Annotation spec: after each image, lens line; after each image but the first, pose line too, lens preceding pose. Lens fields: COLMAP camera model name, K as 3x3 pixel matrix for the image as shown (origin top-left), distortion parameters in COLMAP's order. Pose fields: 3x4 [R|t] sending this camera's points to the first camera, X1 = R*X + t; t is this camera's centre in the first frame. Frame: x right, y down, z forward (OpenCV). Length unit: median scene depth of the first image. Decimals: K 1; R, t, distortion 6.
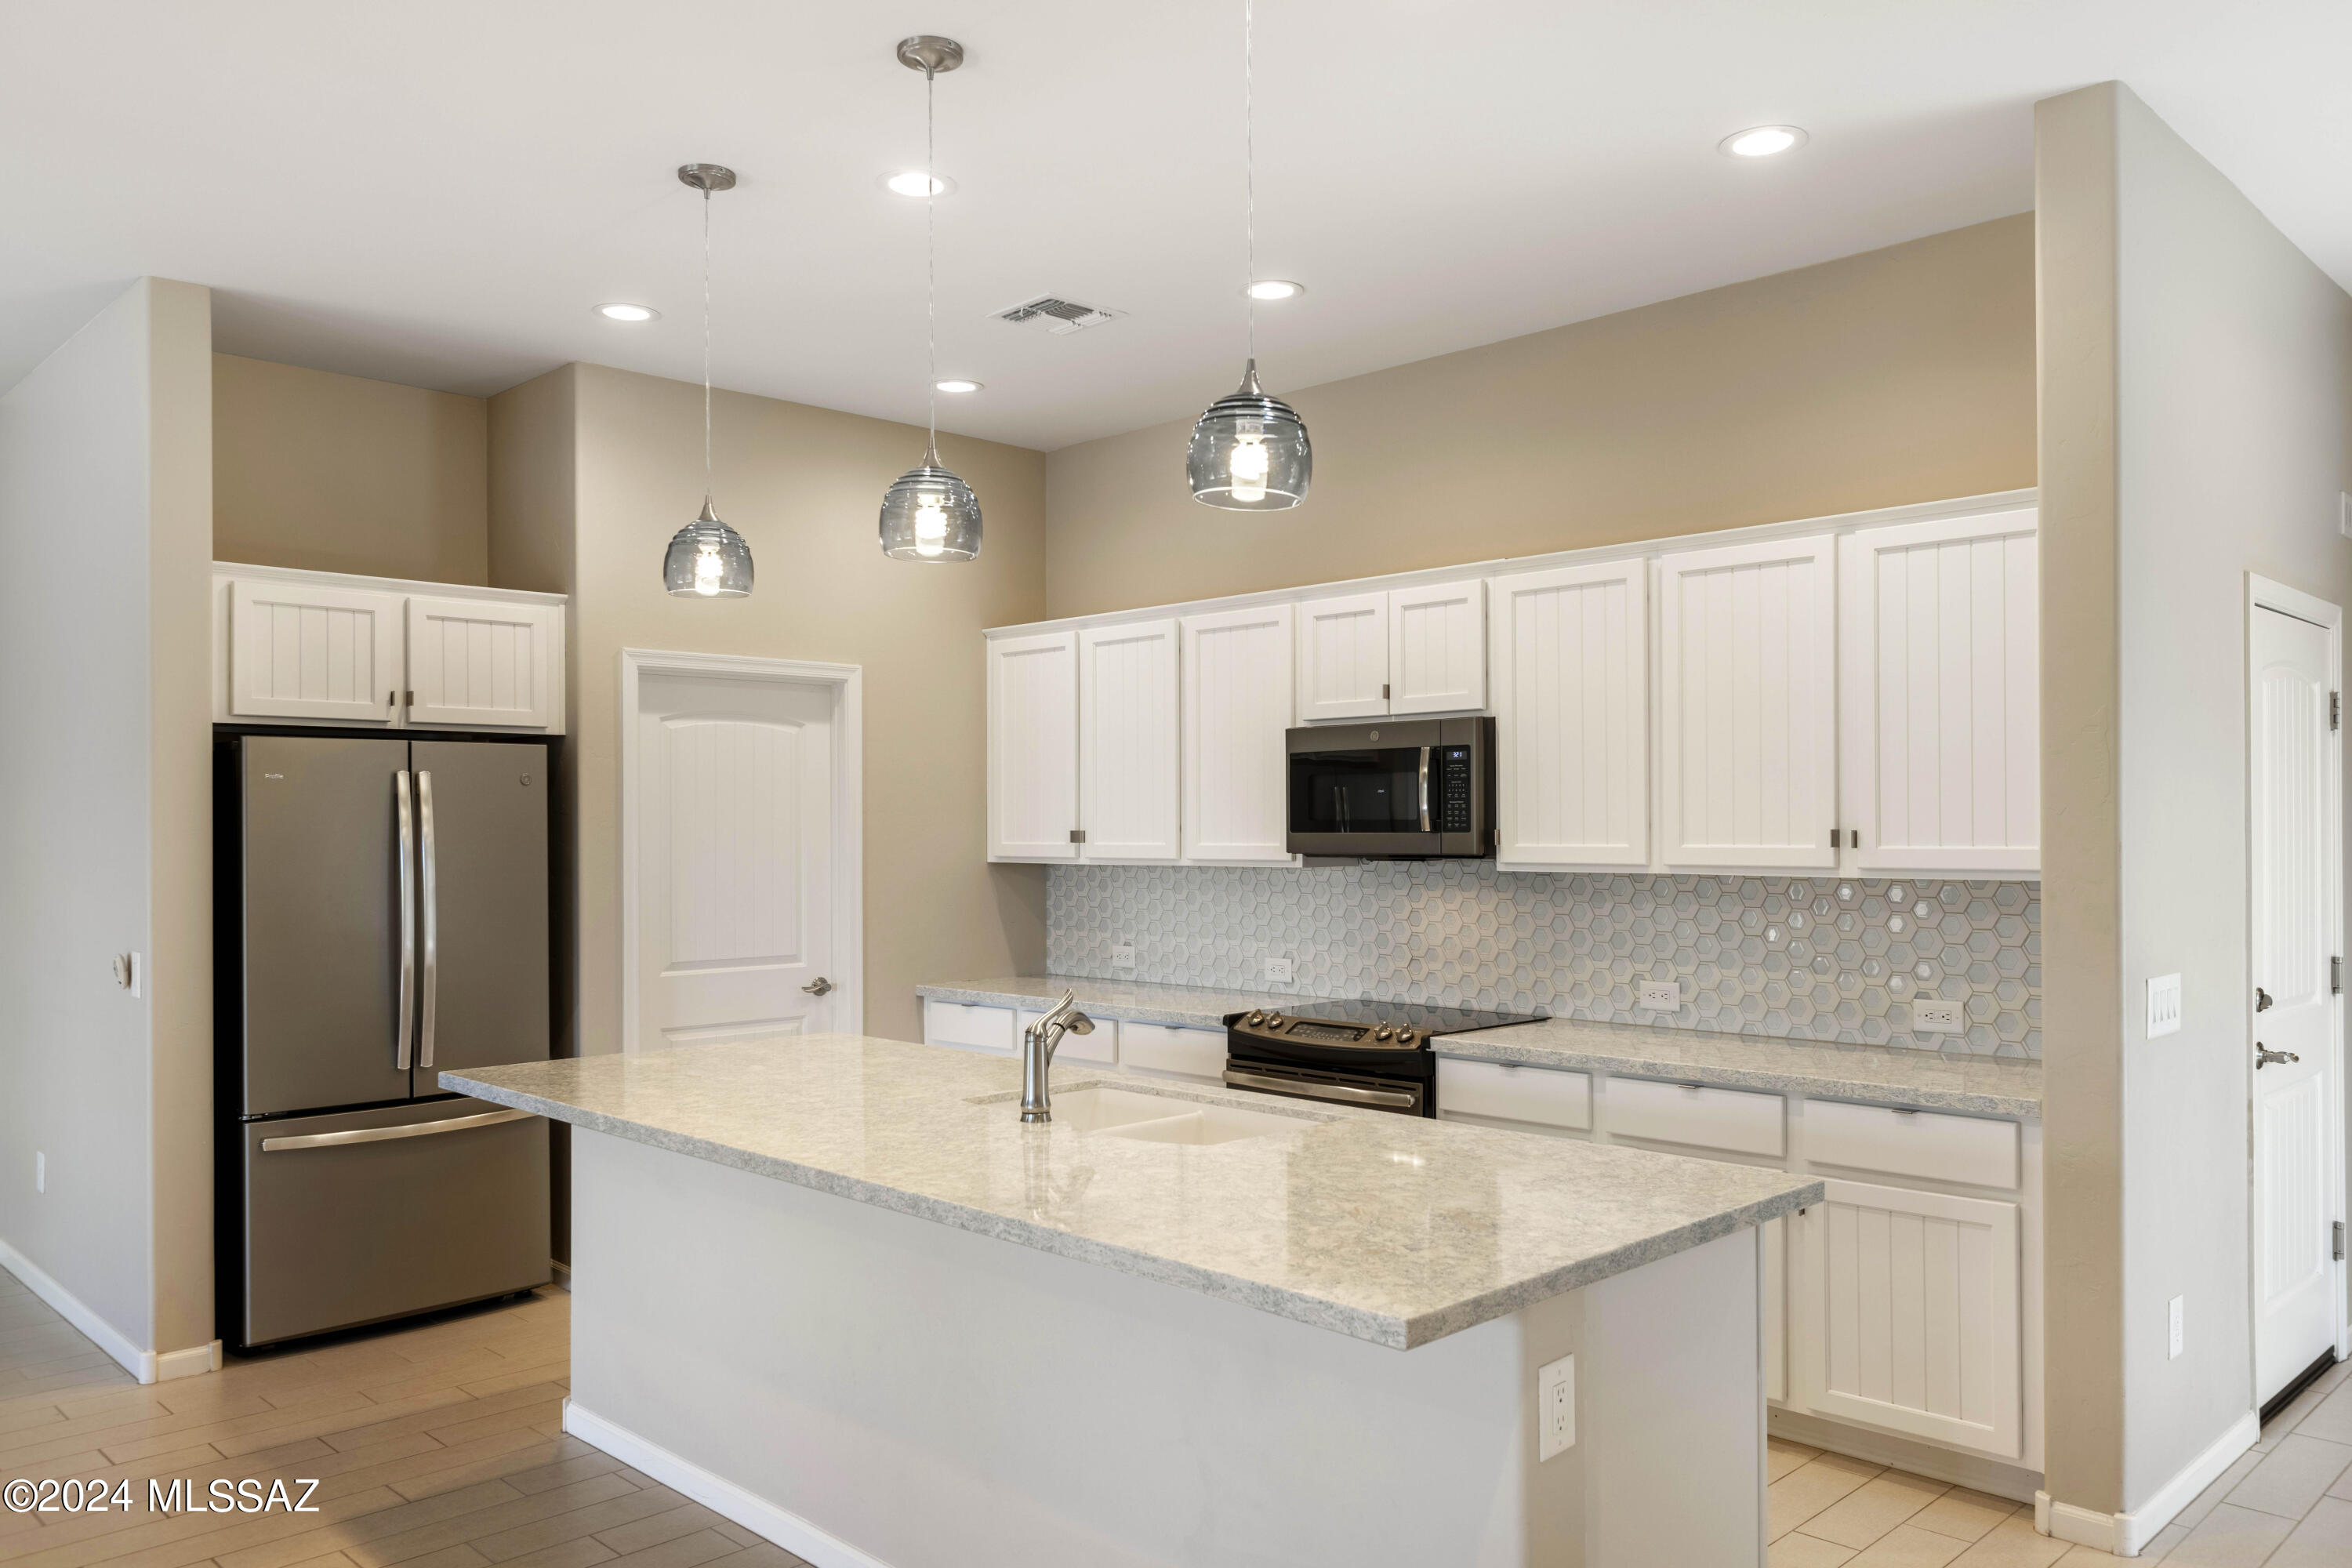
lens RADIAL K [[1730.1, 0, 1176.0], [0, 1730.1, 784.0], [0, 0, 1]] dist [0.006901, 0.001128]
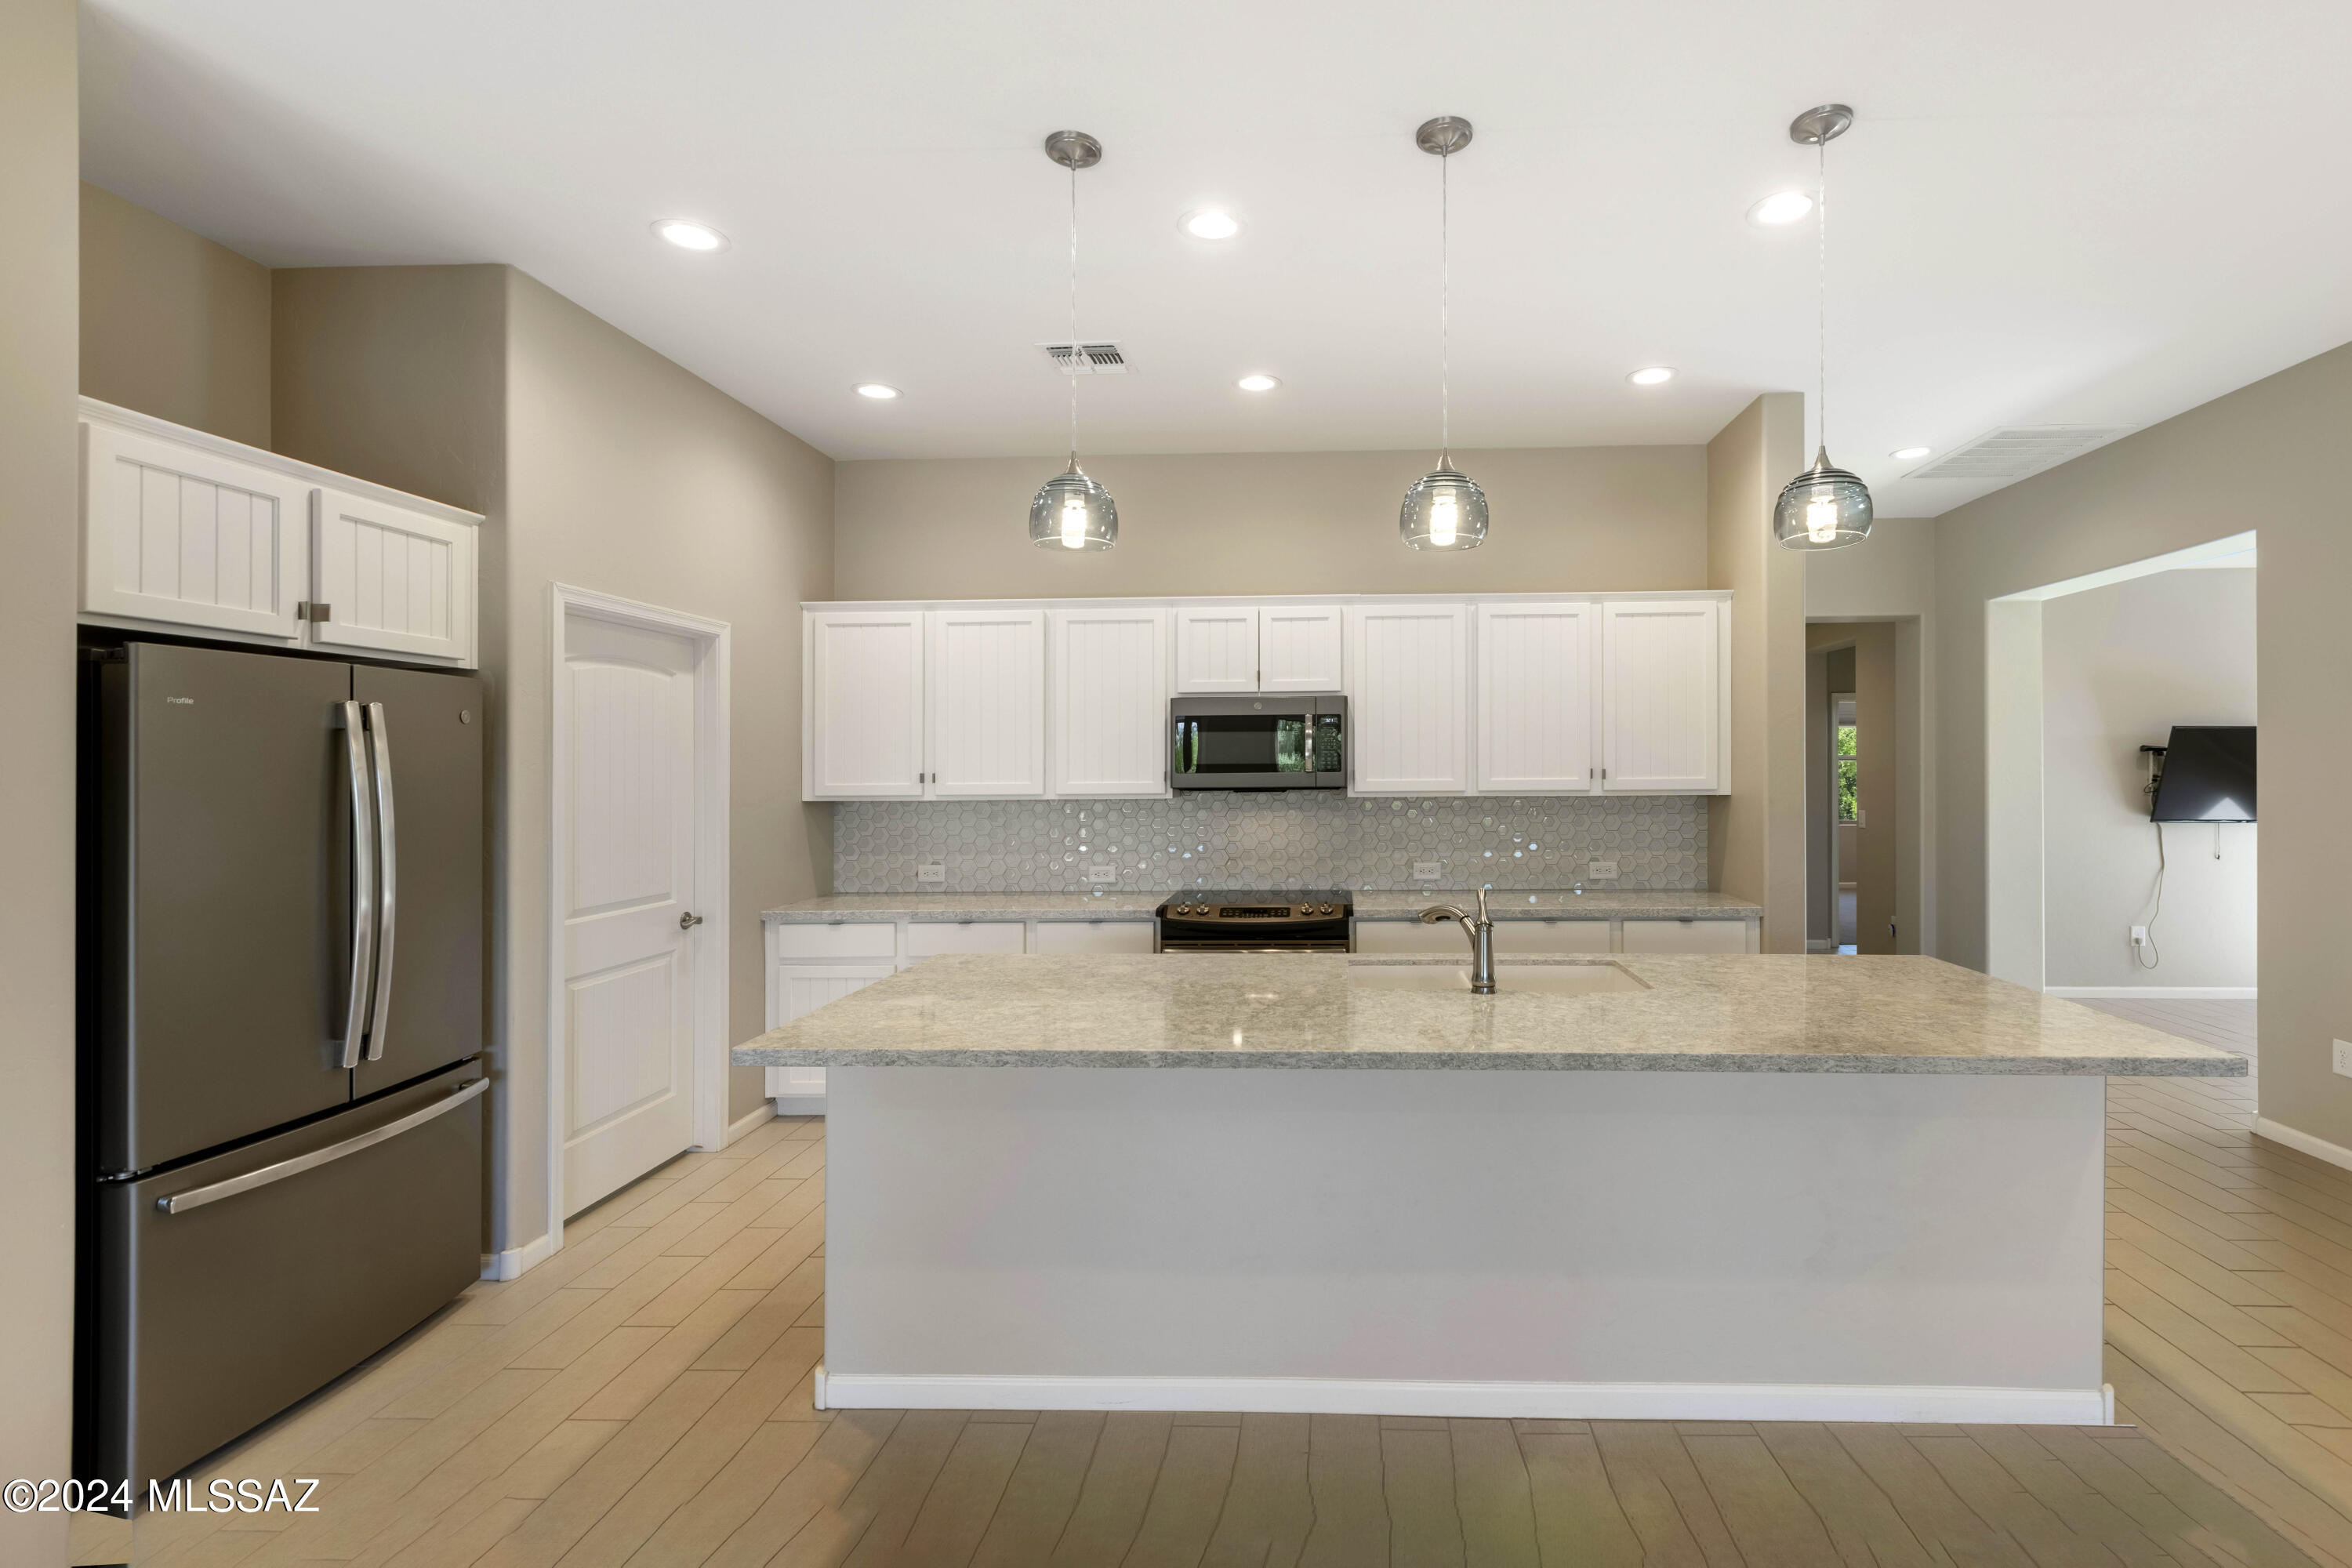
lens RADIAL K [[1069.0, 0, 1174.8], [0, 1069.0, 756.2], [0, 0, 1]] dist [0.009196, 0.000138]
pose [[0.727621, 0.007189, 0.685942, -0.516179], [-0.013223, 0.999906, 0.003547, 0.011198], [-0.685852, -0.011651, 0.727648, 0.370580]]
